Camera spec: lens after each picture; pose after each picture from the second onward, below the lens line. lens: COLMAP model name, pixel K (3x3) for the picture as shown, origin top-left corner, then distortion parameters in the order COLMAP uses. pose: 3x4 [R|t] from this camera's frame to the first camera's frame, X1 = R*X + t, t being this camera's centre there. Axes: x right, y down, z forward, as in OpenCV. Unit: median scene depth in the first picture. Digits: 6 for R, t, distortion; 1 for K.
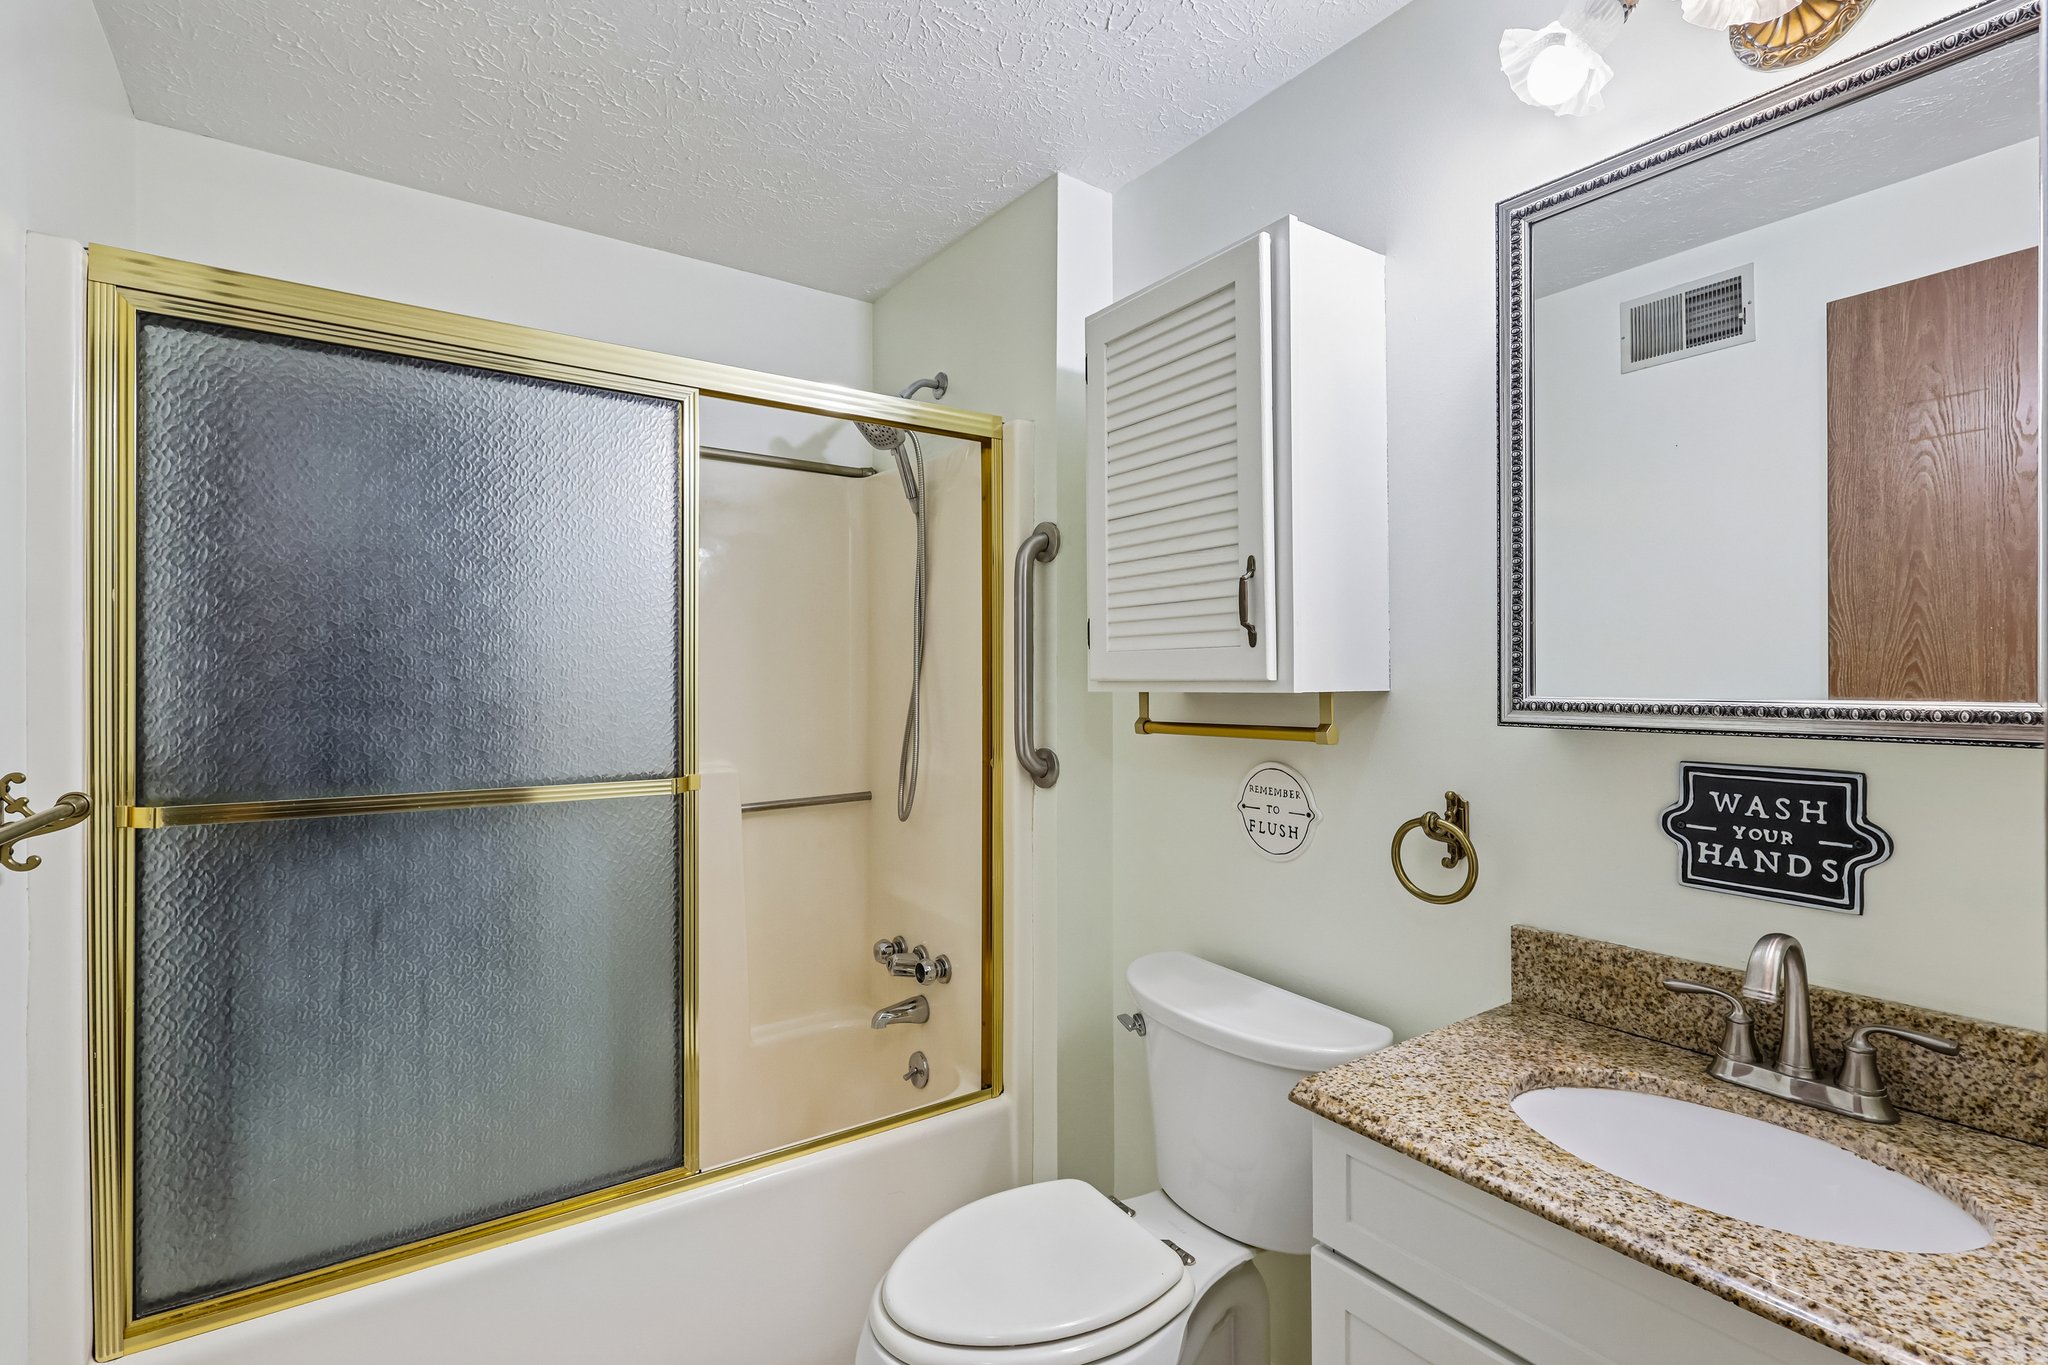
lens RADIAL K [[958.9, 0, 1014.8], [0, 958.9, 664.0], [0, 0, 1]] dist [-0.001194, 0.001870]
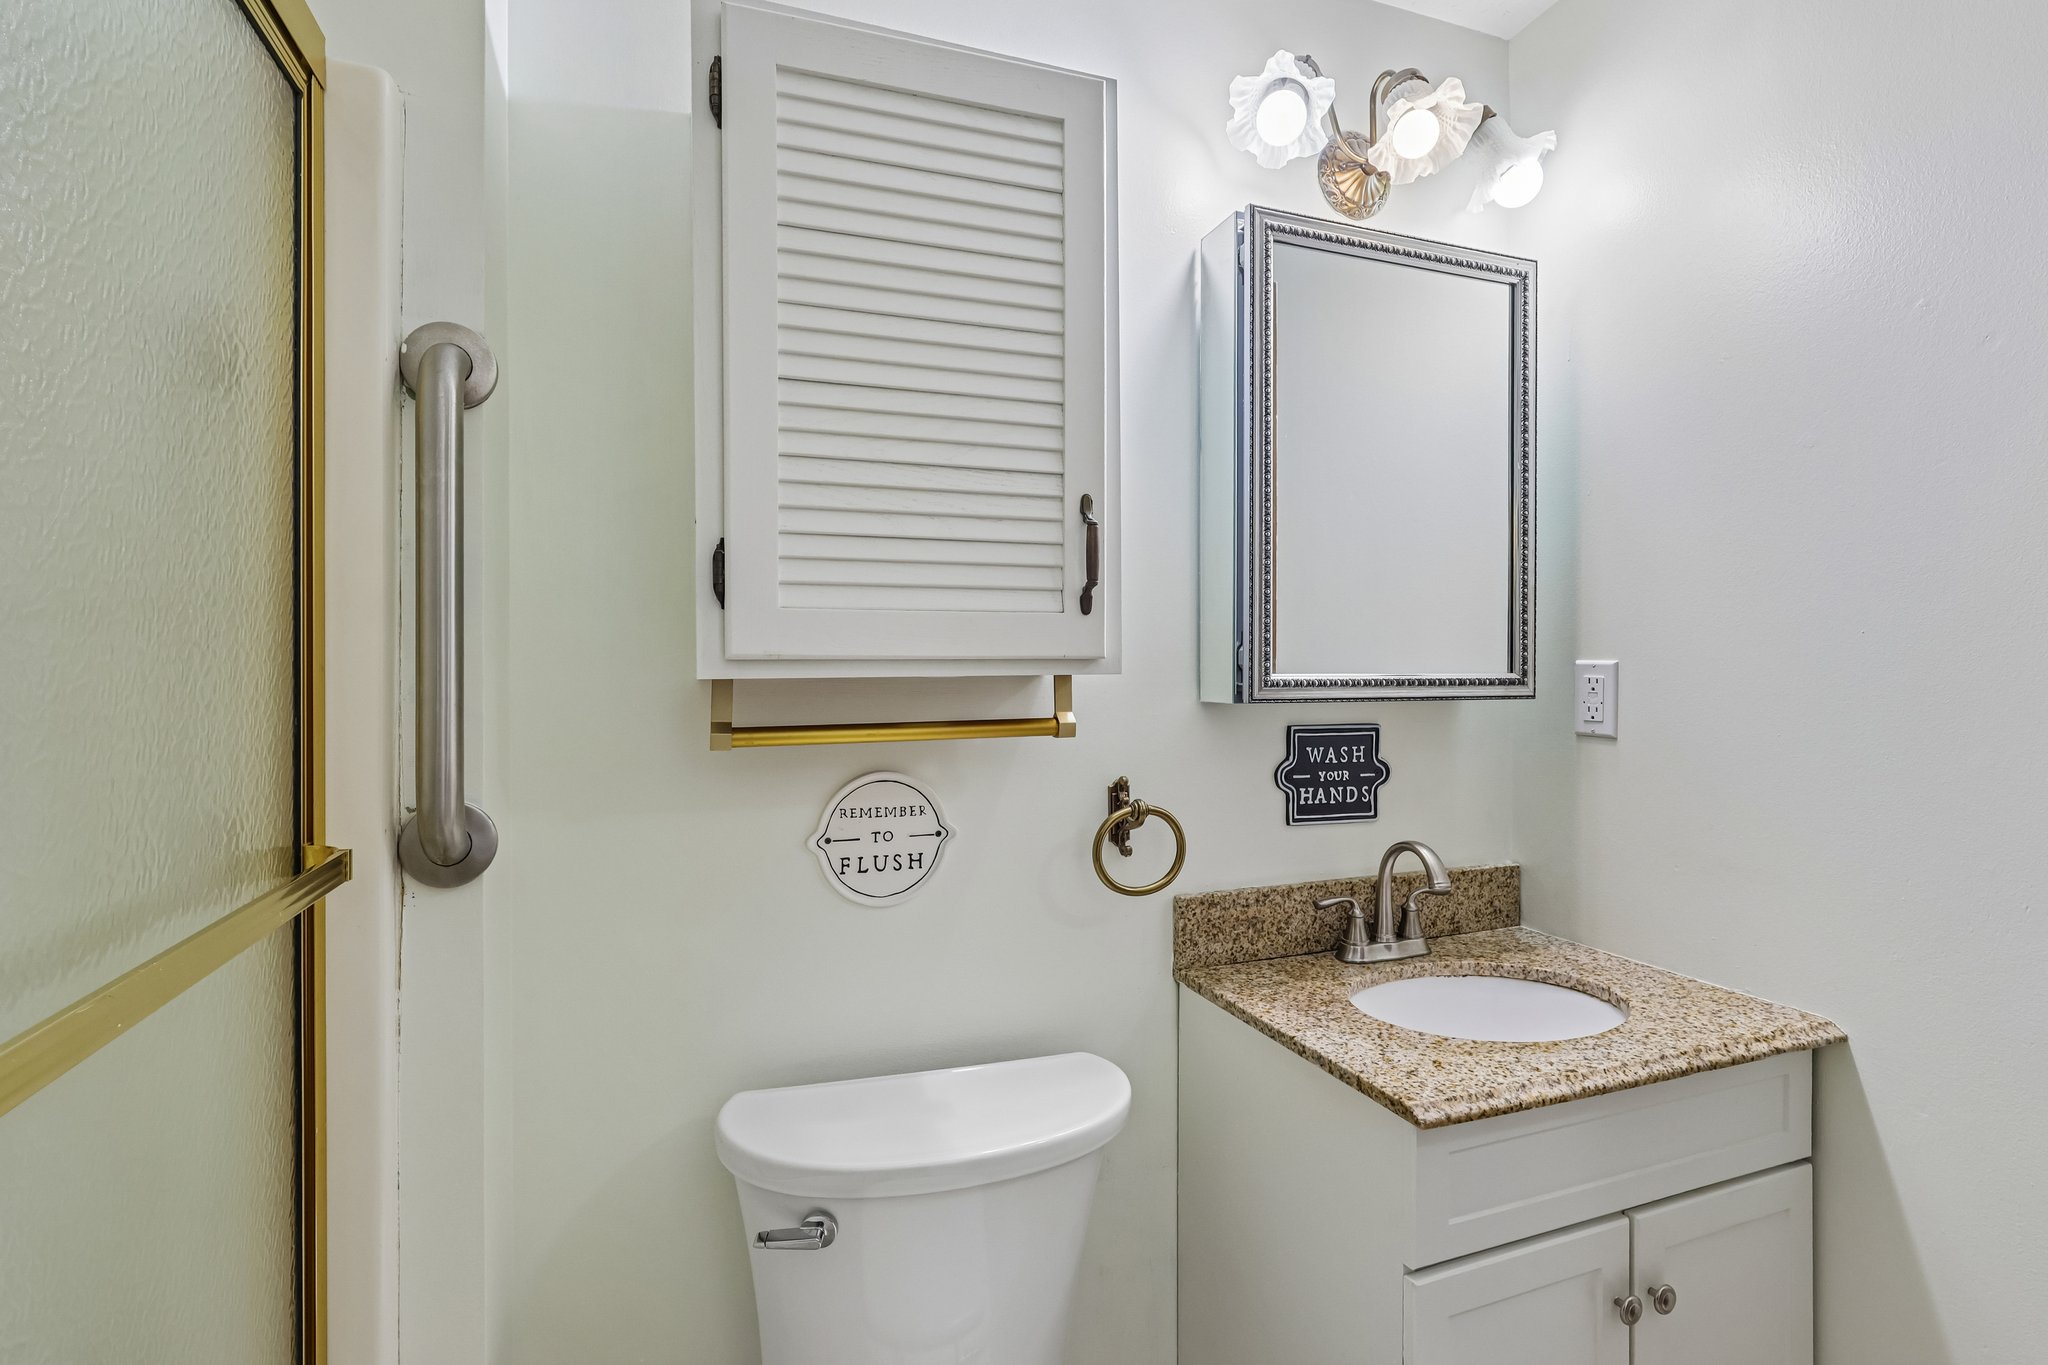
lens RADIAL K [[958.9, 0, 1014.8], [0, 958.9, 664.0], [0, 0, 1]] dist [-0.001194, 0.001870]
pose [[0.251035, 0.008023, 0.967945, -0.621392], [-0.011783, 0.999917, -0.005232, 0.032754], [-0.967906, -0.010092, 0.251108, 1.068237]]
